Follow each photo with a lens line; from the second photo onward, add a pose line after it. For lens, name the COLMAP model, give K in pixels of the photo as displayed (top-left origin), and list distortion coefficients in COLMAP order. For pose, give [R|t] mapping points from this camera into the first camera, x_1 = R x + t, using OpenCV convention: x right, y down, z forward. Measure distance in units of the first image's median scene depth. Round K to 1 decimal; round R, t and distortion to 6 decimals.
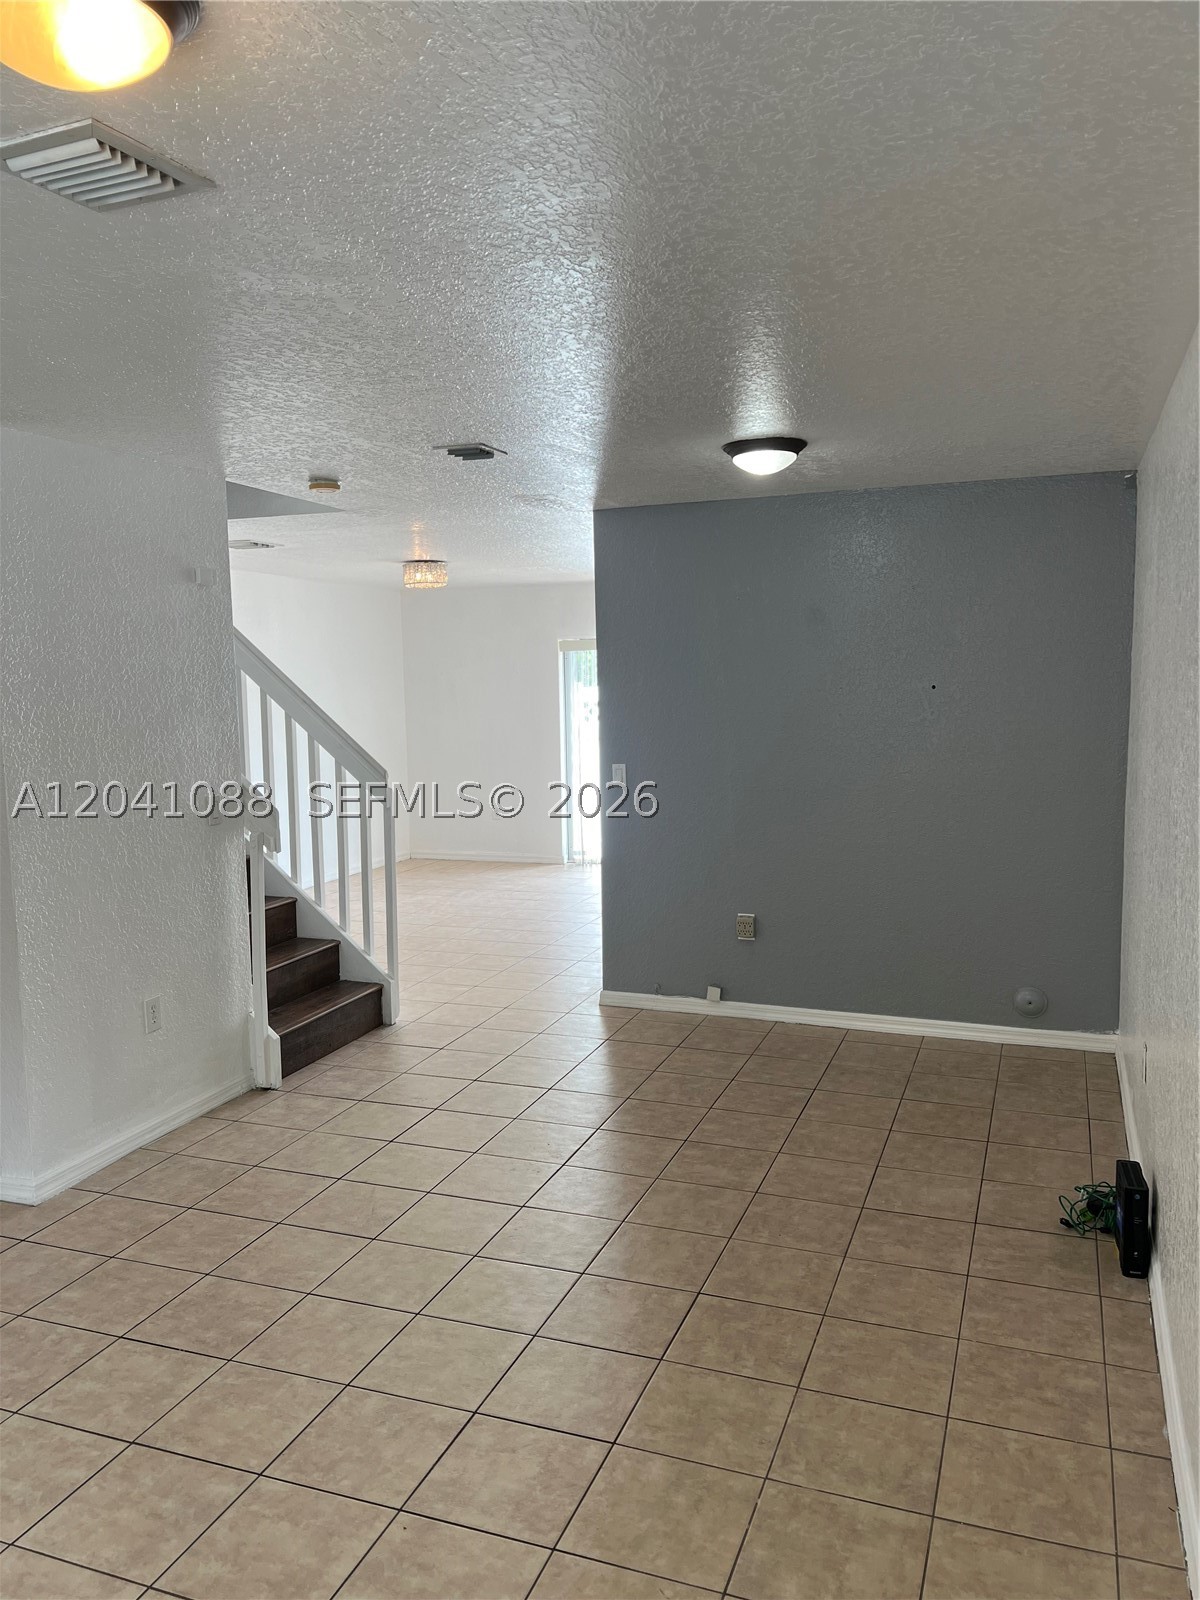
lens RADIAL K [[1202.4, 0, 609.0], [0, 1202.4, 790.7], [0, 0, 1]] dist [0.070797, -0.075619]
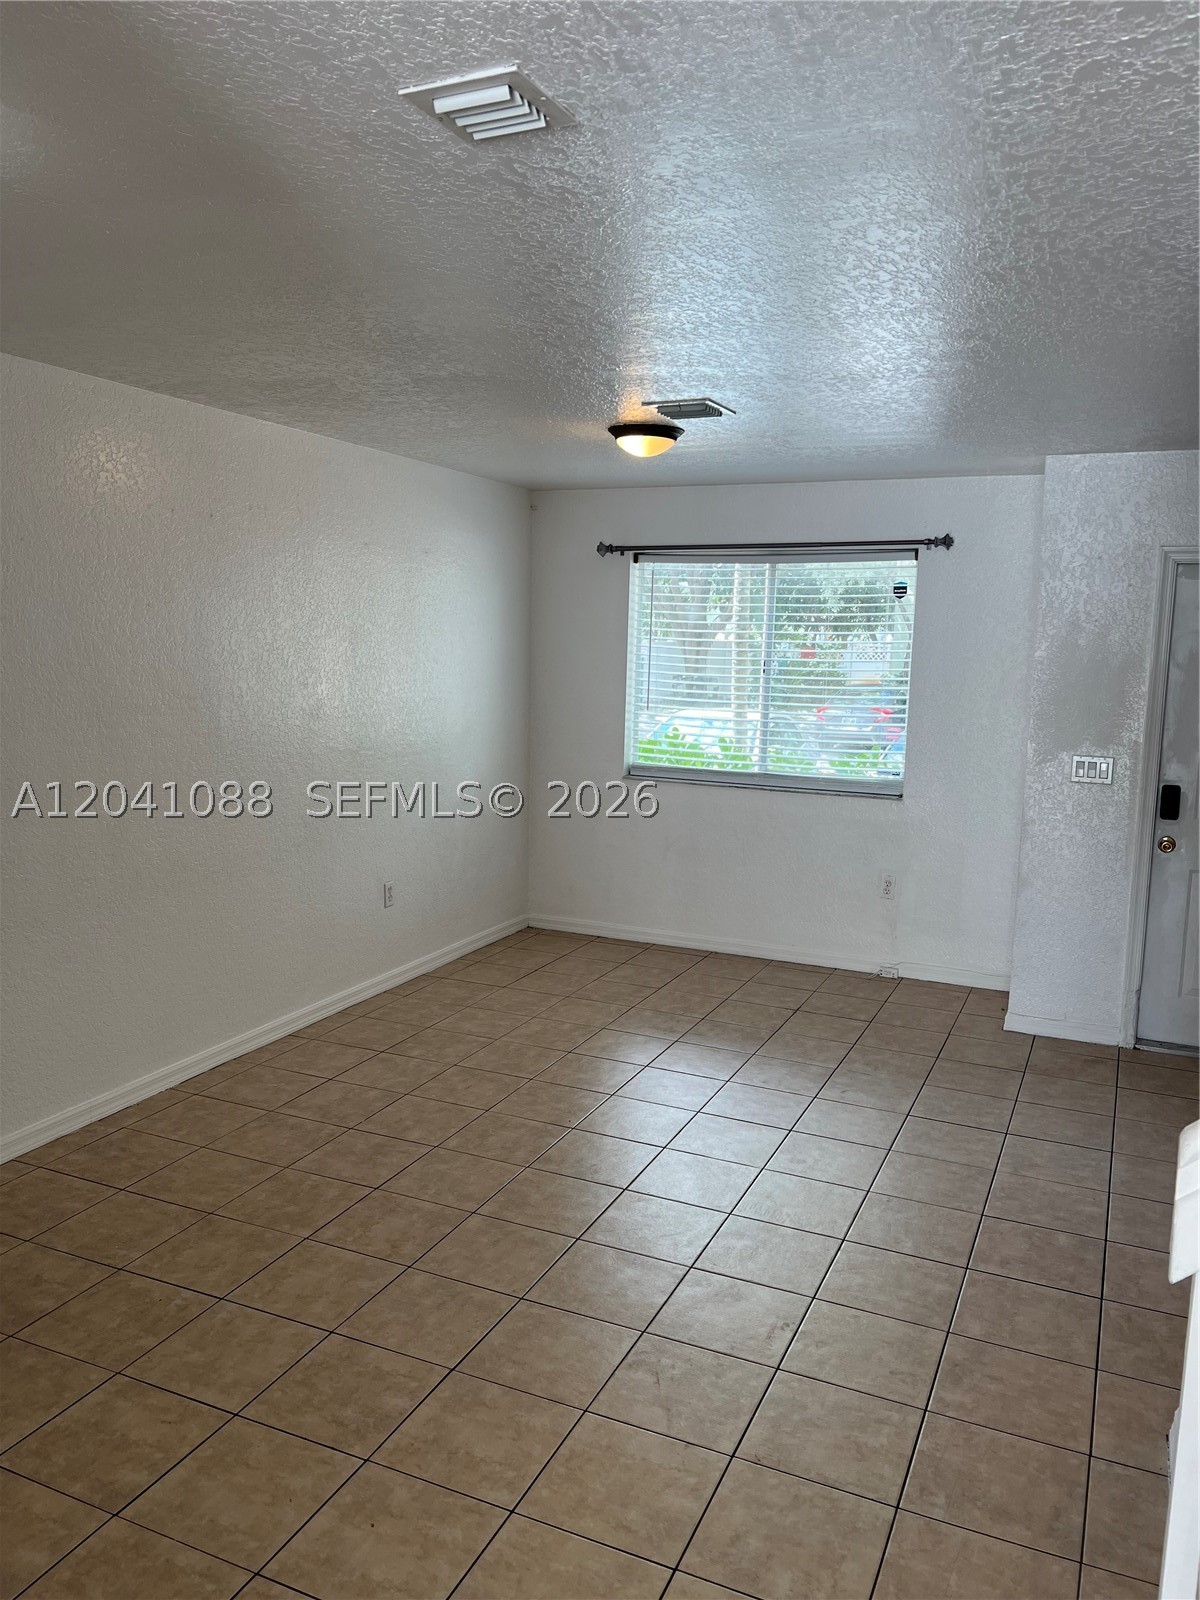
lens RADIAL K [[1202.4, 0, 599.7], [0, 1202.4, 783.1], [0, 0, 1]] dist [0.070797, -0.075619]
pose [[-0.997493, -0.016974, 0.068702, -0.203959], [-0.001625, 0.976046, 0.217559, -0.159183], [-0.070749, 0.216902, -0.973626, 1.636337]]
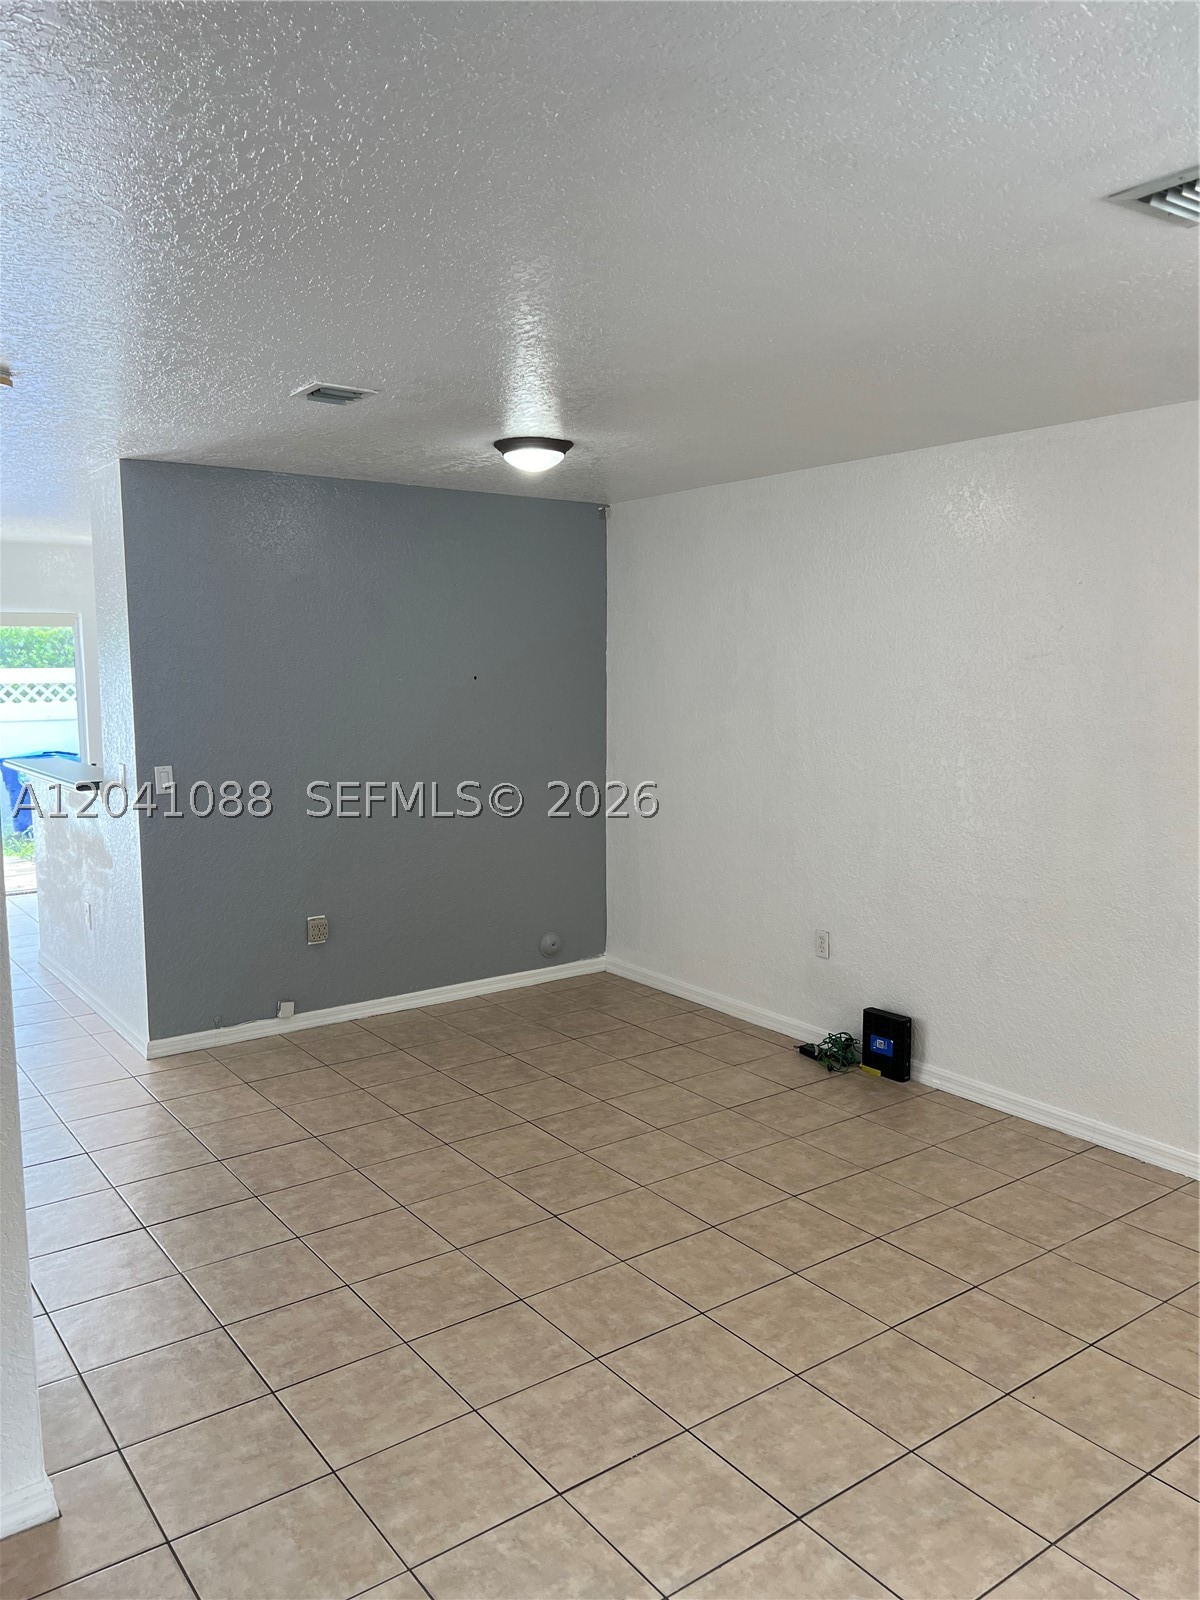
lens RADIAL K [[1202.4, 0, 608.2], [0, 1202.4, 799.3], [0, 0, 1]] dist [0.070797, -0.075619]
pose [[0.545989, -0.083284, 0.833642, -0.820313], [0.075372, 0.995895, 0.050129, -0.028387], [-0.834395, 0.035463, 0.550025, 0.431795]]
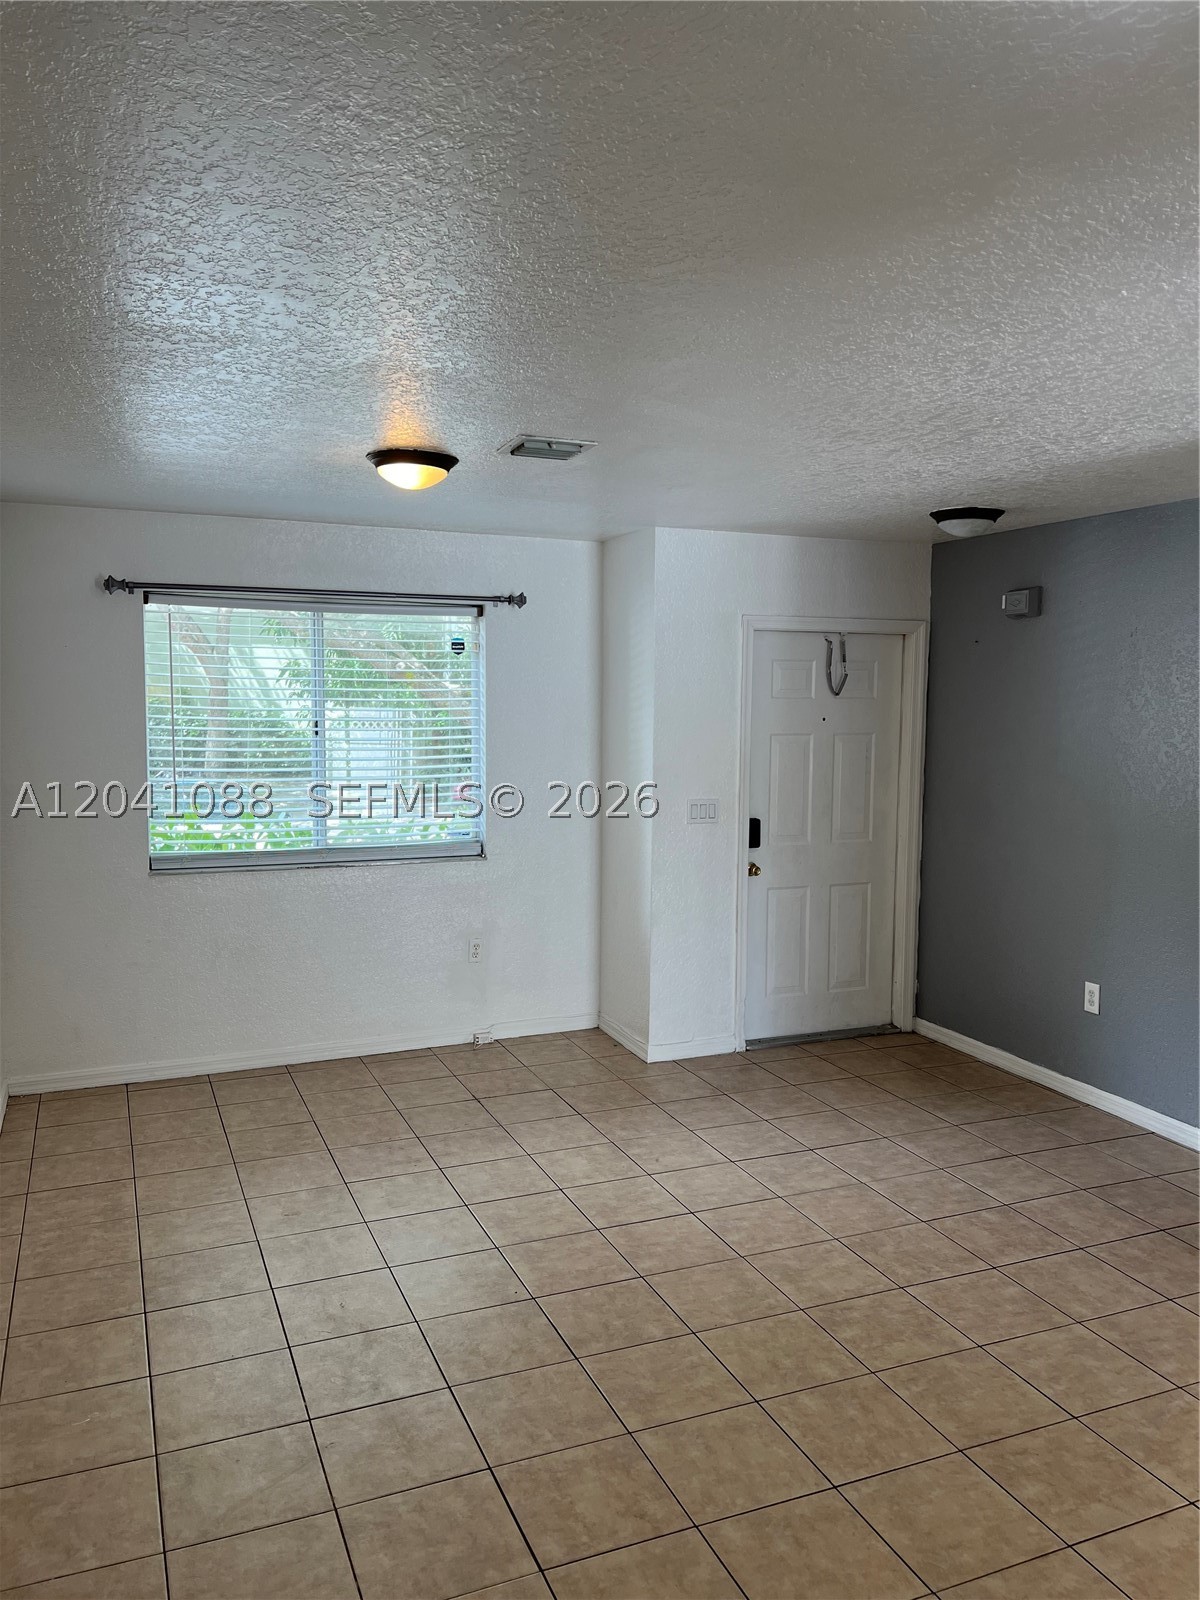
lens RADIAL K [[1202.4, 0, 609.6], [0, 1202.4, 785.1], [0, 0, 1]] dist [0.070797, -0.075619]
pose [[-0.728681, 0.059255, -0.682285, 0.440426], [-0.064696, 0.985839, 0.154713, -0.137349], [0.681790, 0.156878, -0.714529, 1.269083]]
